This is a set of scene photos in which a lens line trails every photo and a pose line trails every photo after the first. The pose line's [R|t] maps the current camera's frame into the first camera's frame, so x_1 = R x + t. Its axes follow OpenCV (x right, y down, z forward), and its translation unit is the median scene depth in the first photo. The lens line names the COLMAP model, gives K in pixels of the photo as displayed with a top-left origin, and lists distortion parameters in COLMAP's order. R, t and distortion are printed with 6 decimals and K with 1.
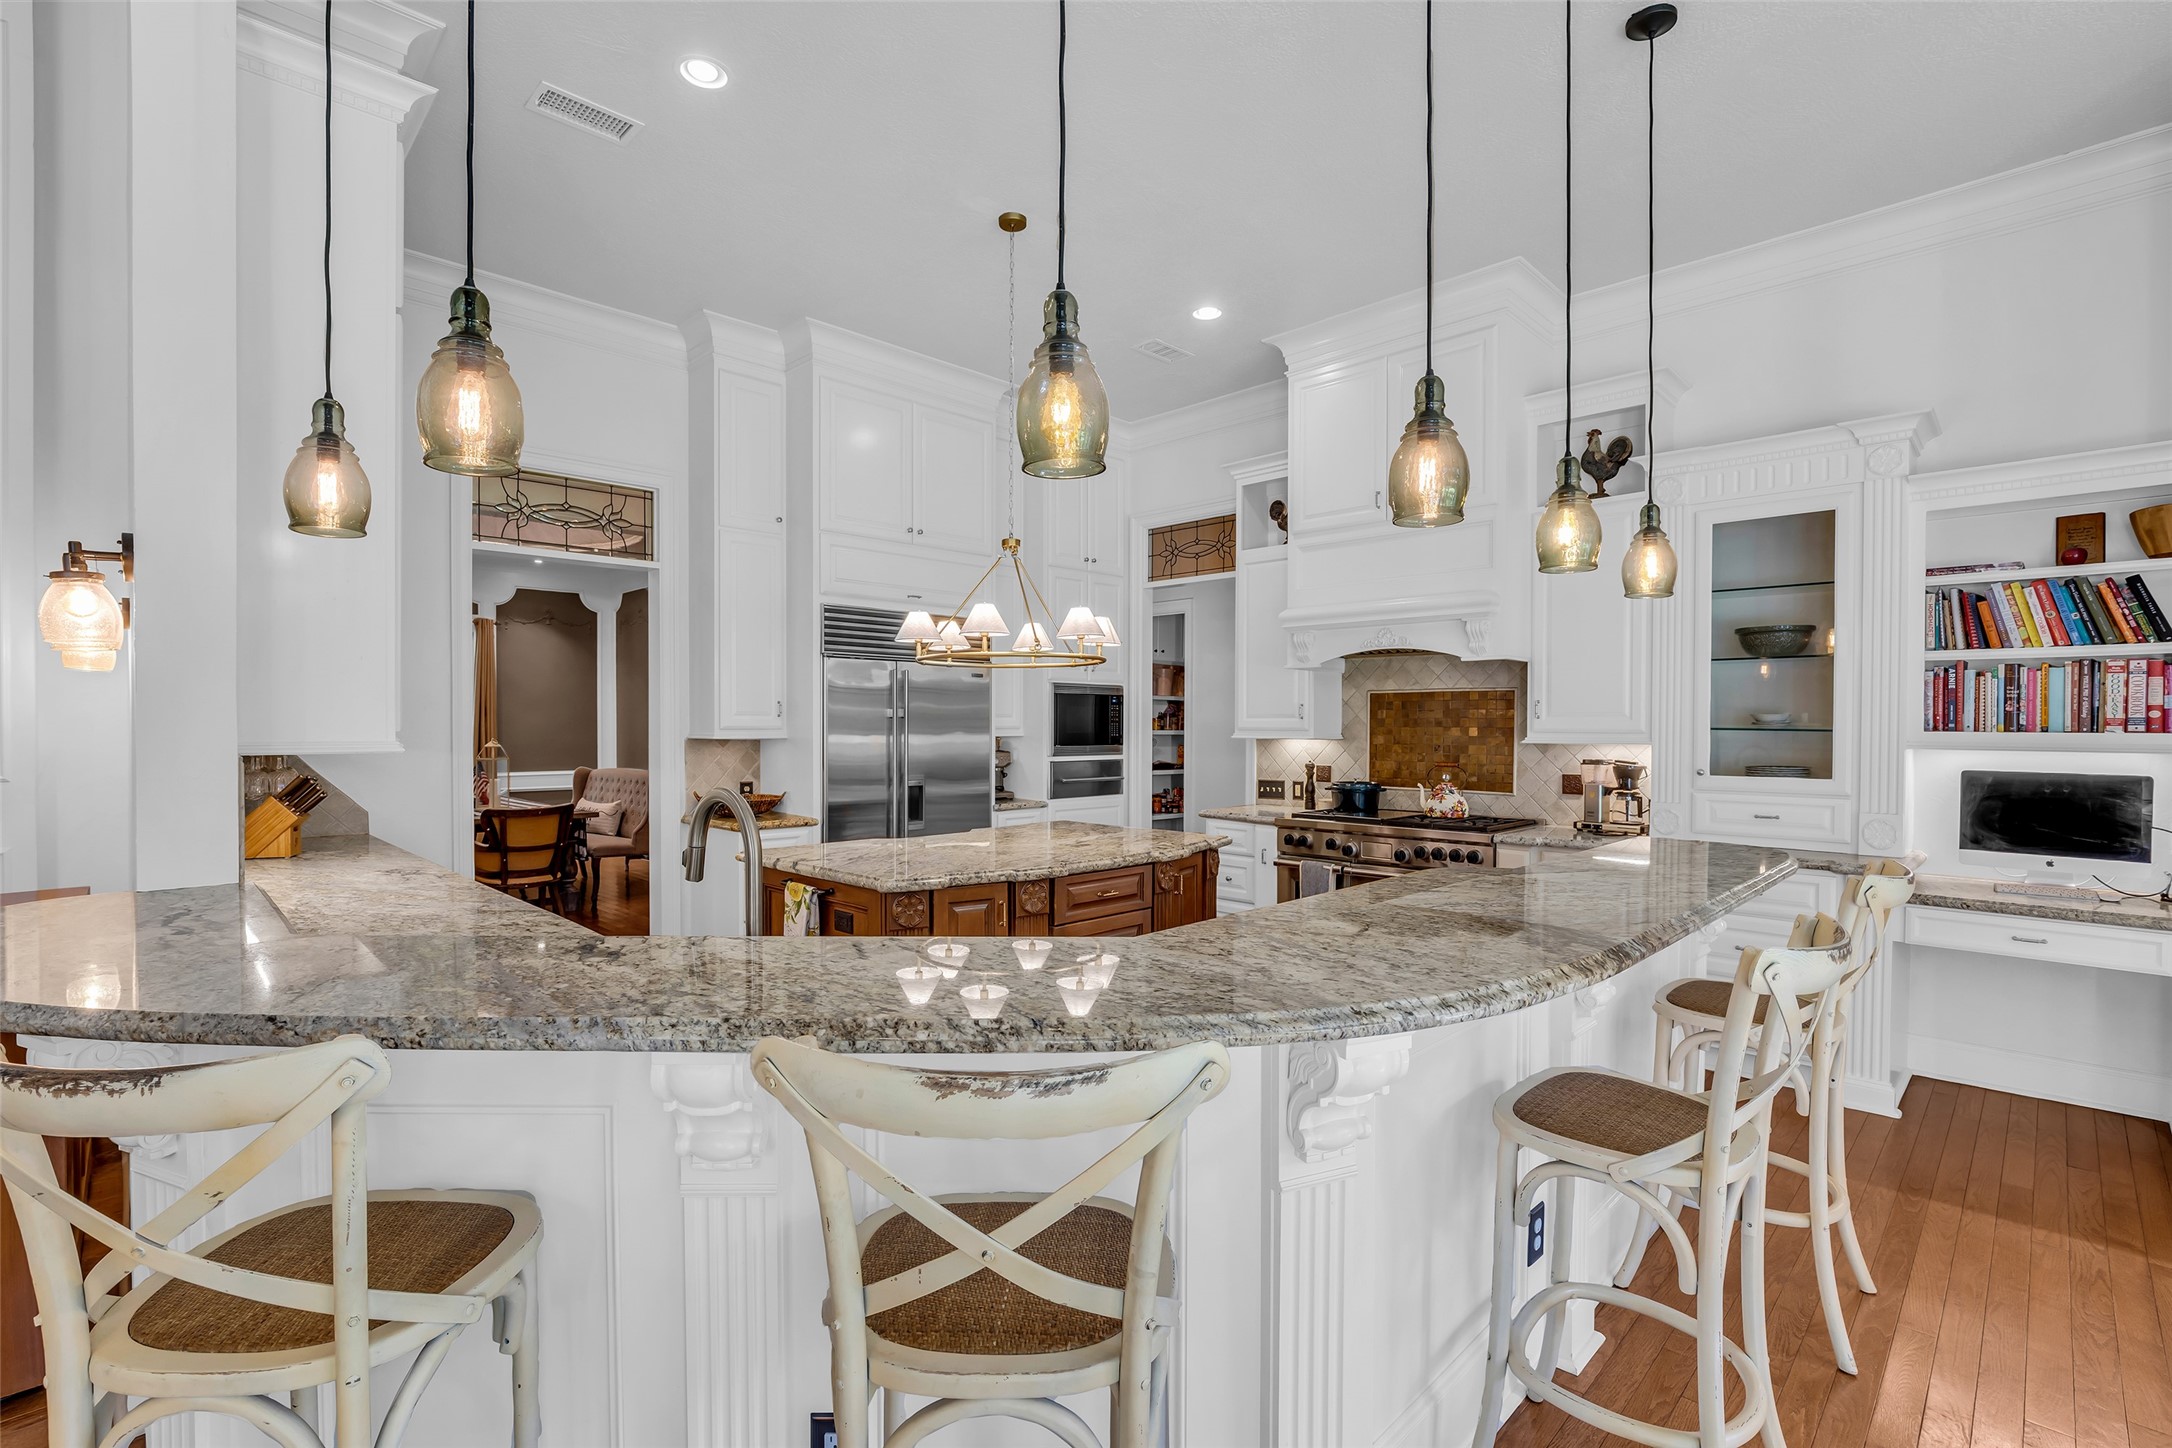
lens RADIAL K [[984.6, 0, 1077.6], [0, 984.6, 726.6], [0, 0, 1]] dist [-0.015910, 0.002408]
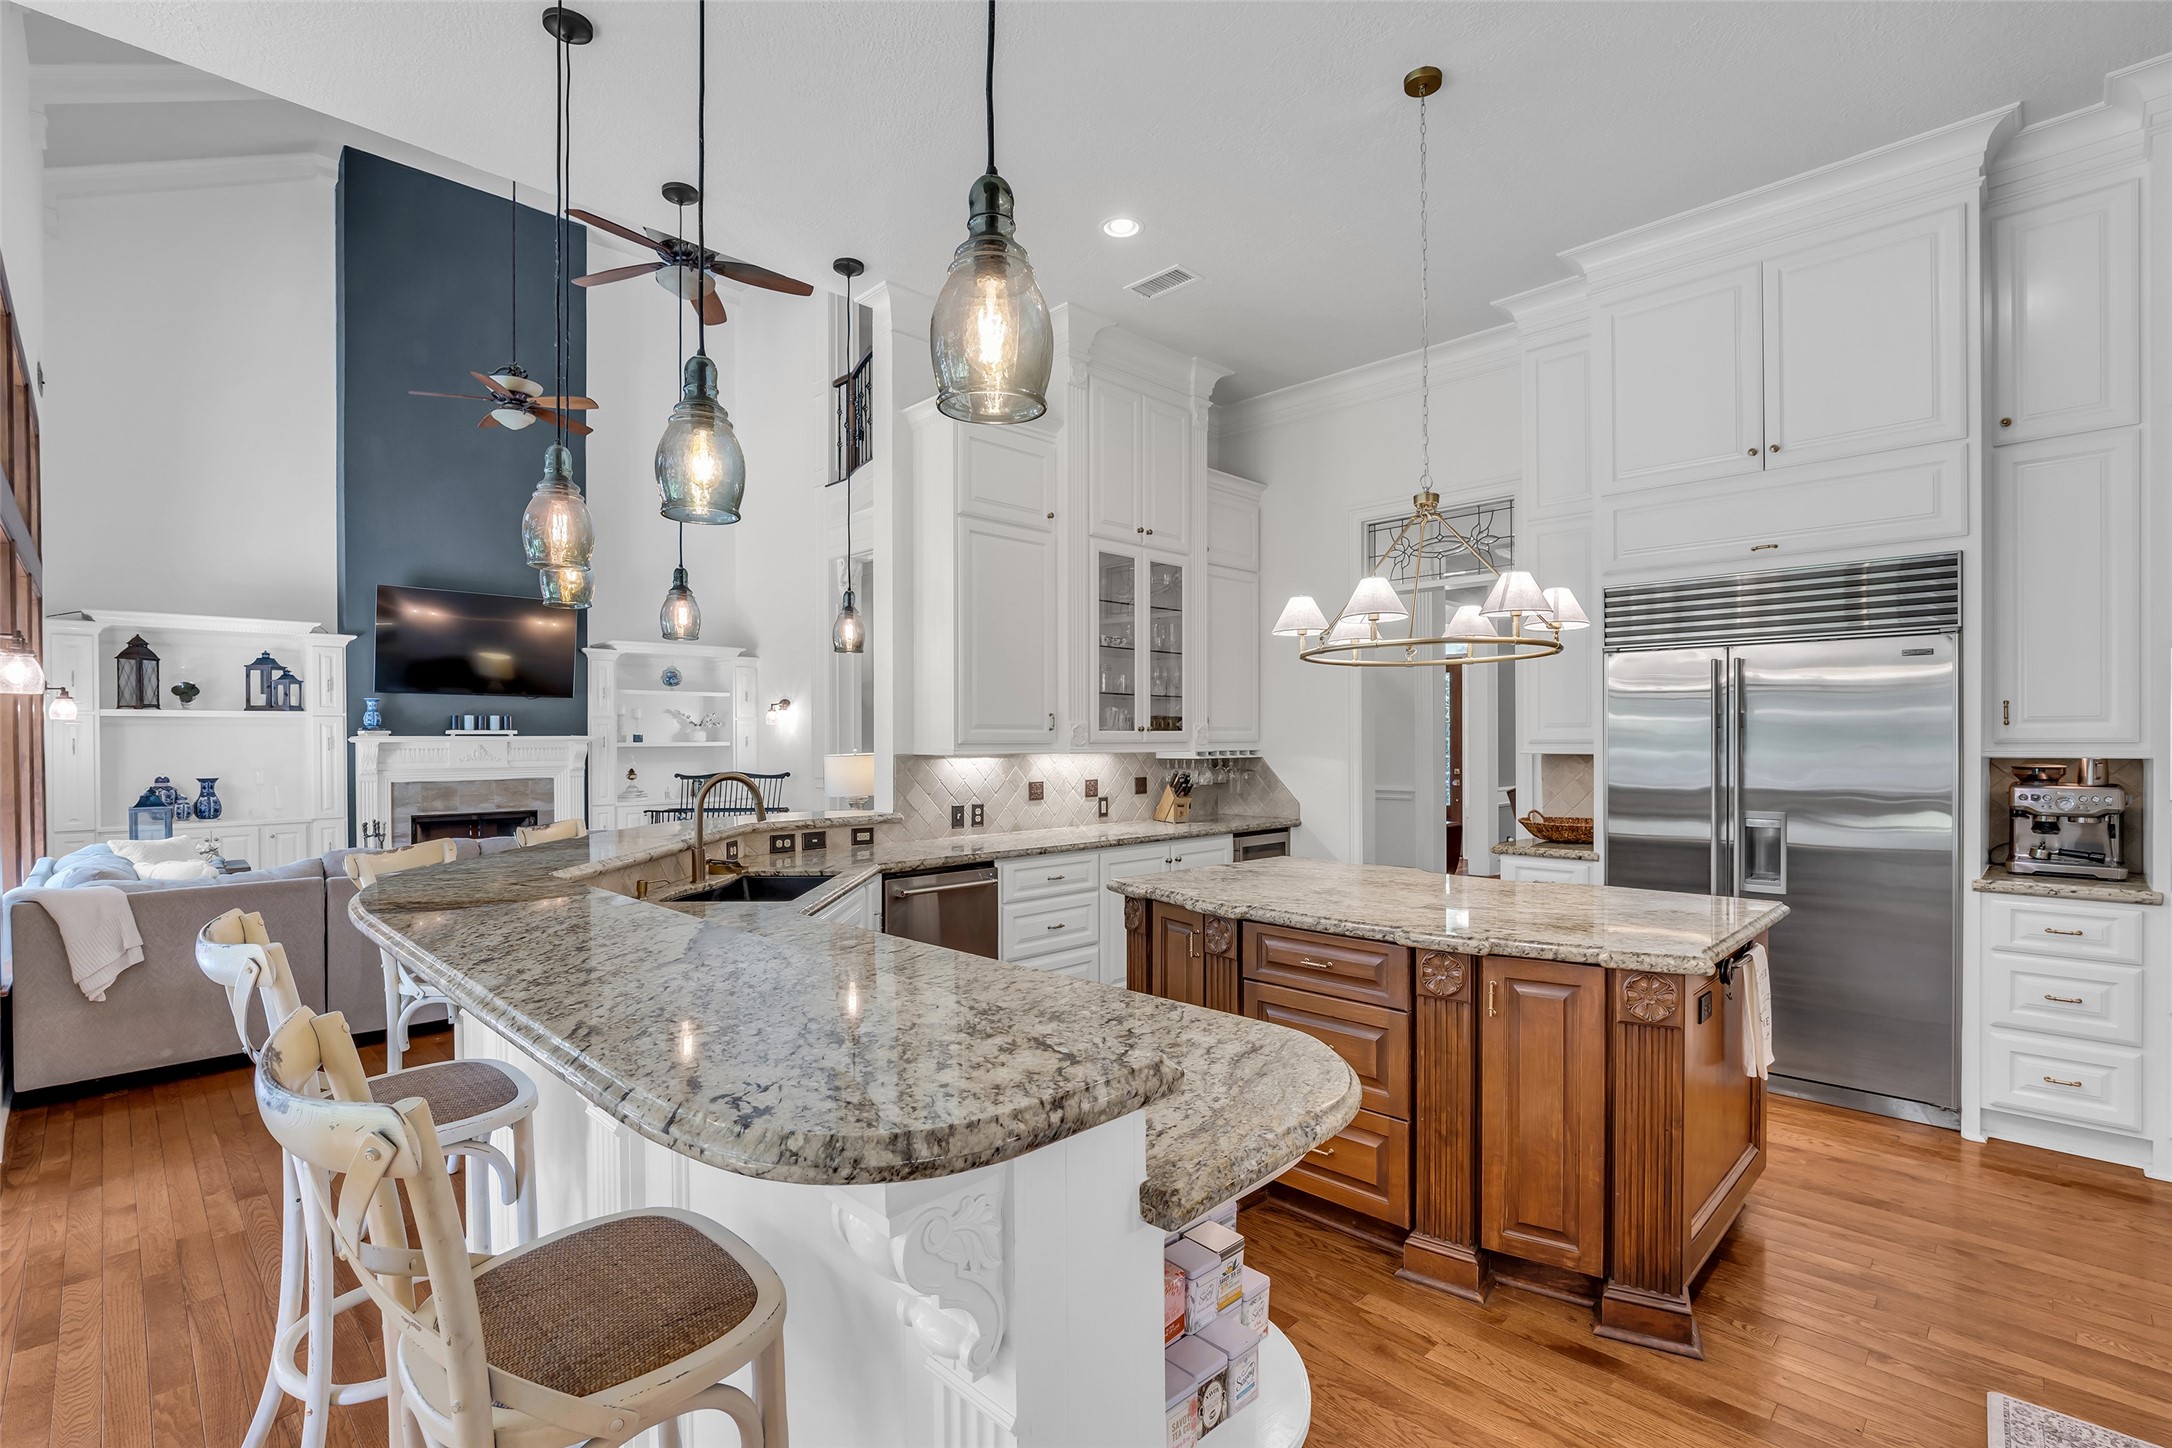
lens RADIAL K [[984.6, 0, 1088.0], [0, 984.6, 739.9], [0, 0, 1]] dist [-0.015910, 0.002408]
pose [[0.010348, -0.002476, -0.999943, 0.621067], [0.000686, 0.999997, -0.002469, 0.001484], [0.999946, -0.000661, 0.010350, 0.655837]]
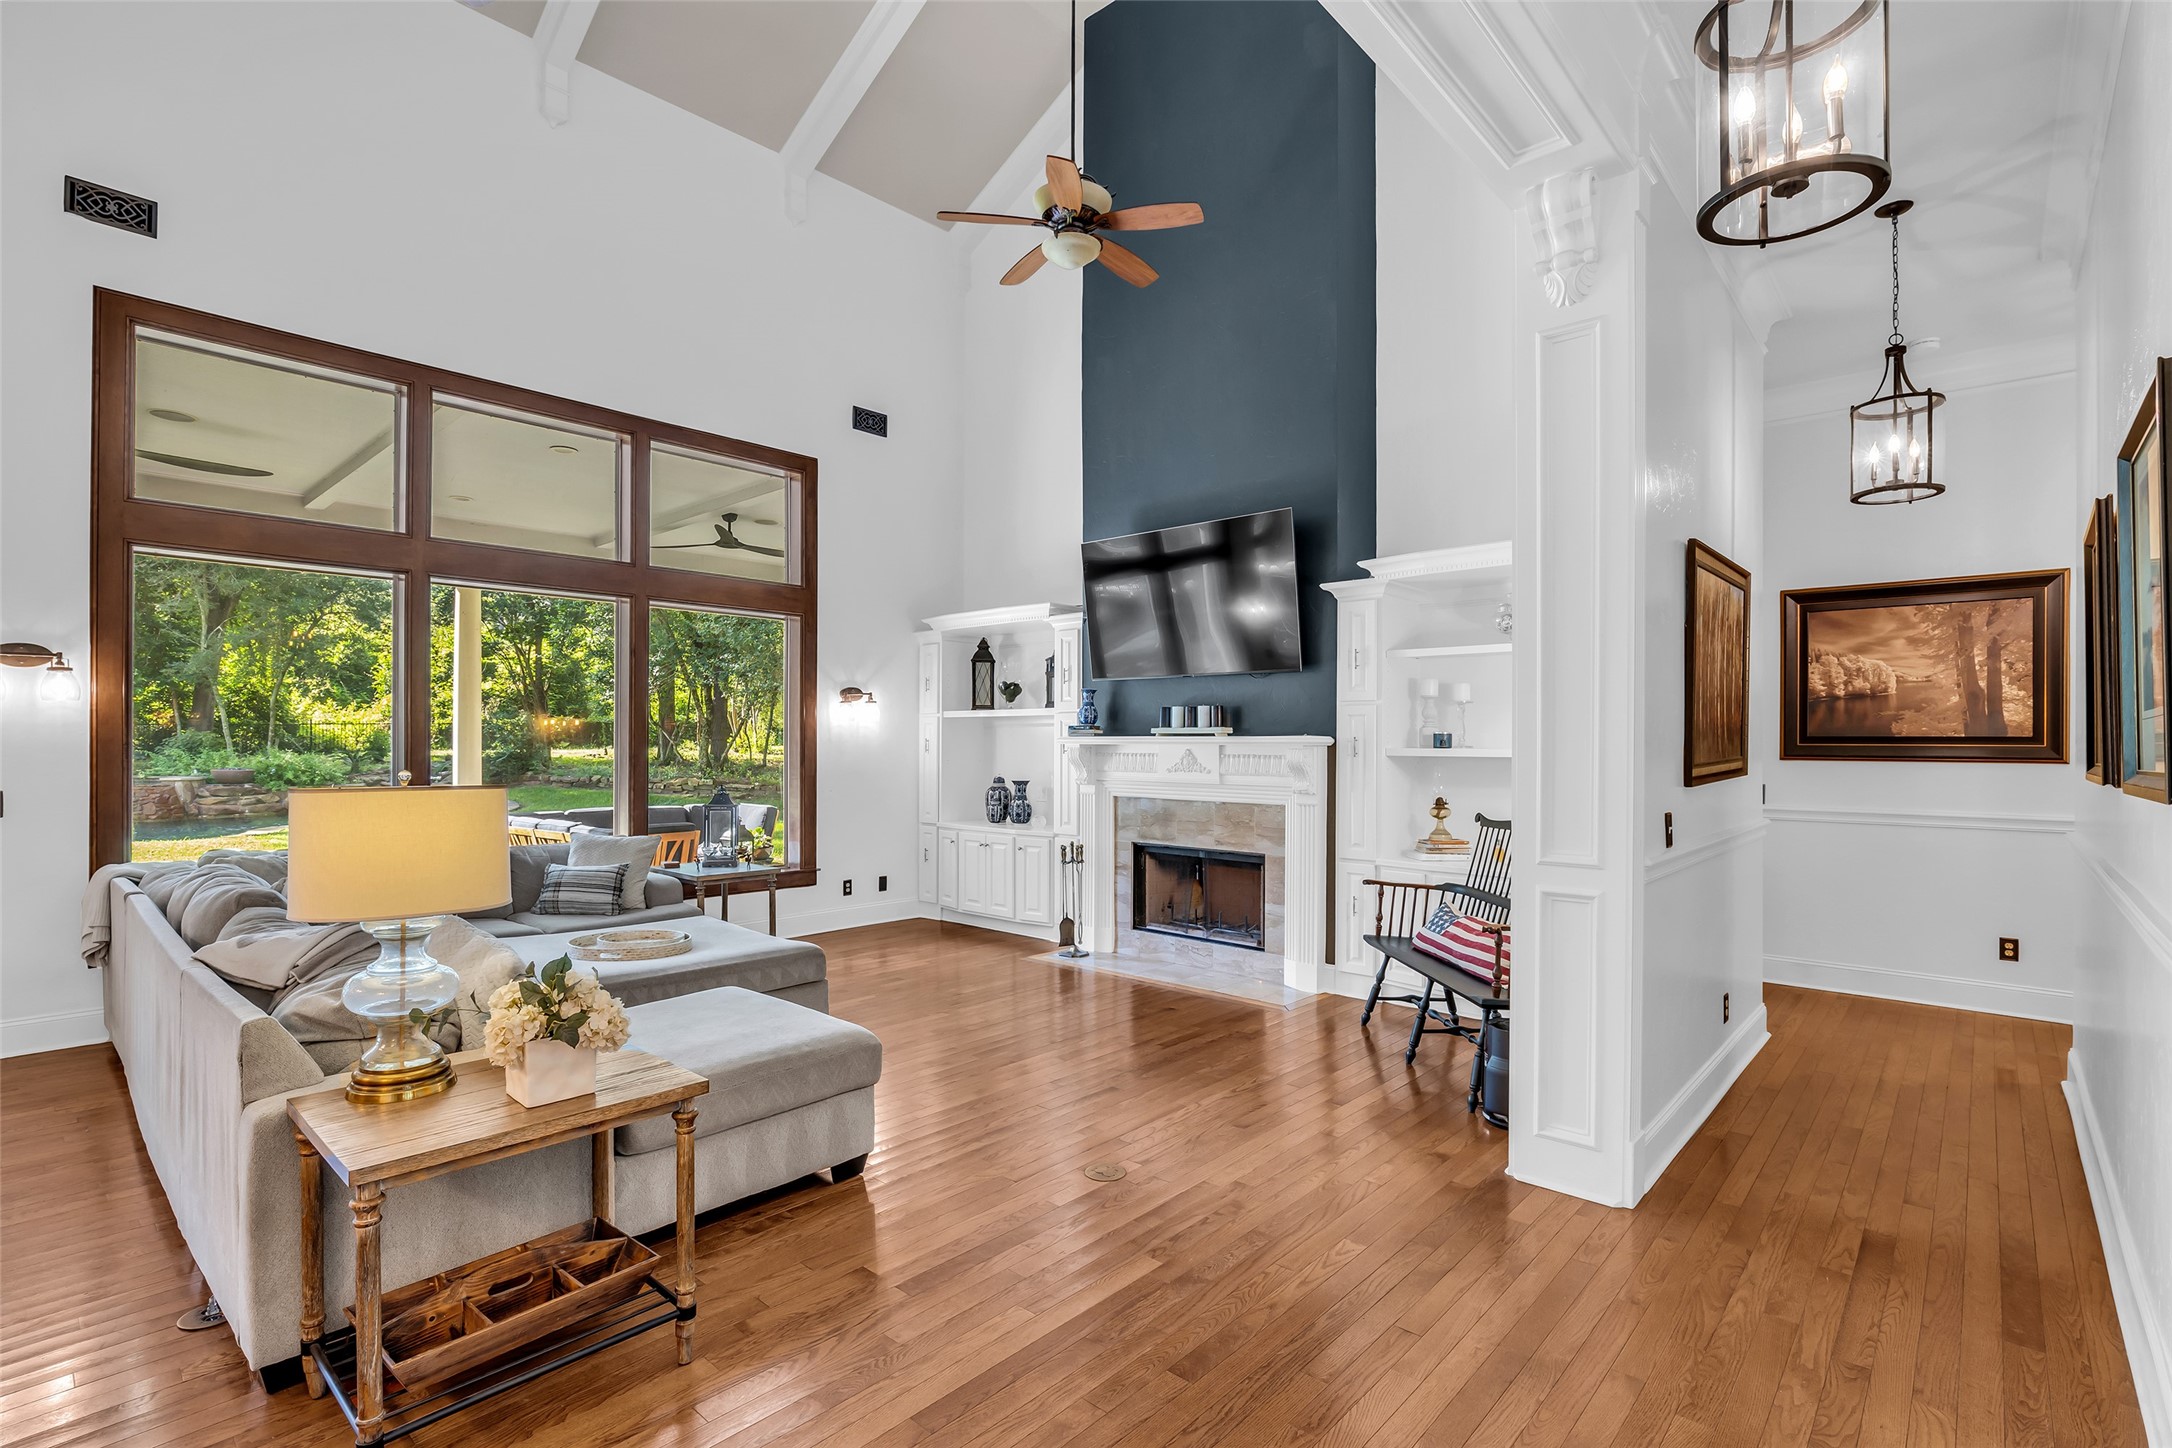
lens RADIAL K [[984.6, 0, 1089.0], [0, 984.6, 733.1], [0, 0, 1]] dist [-0.015910, 0.002408]
pose [[-0.998576, -0.002302, -0.053299, -1.148574], [-0.002230, 0.999997, -0.001402, -0.014065], [0.053302, -0.001281, -0.998578, 0.788763]]
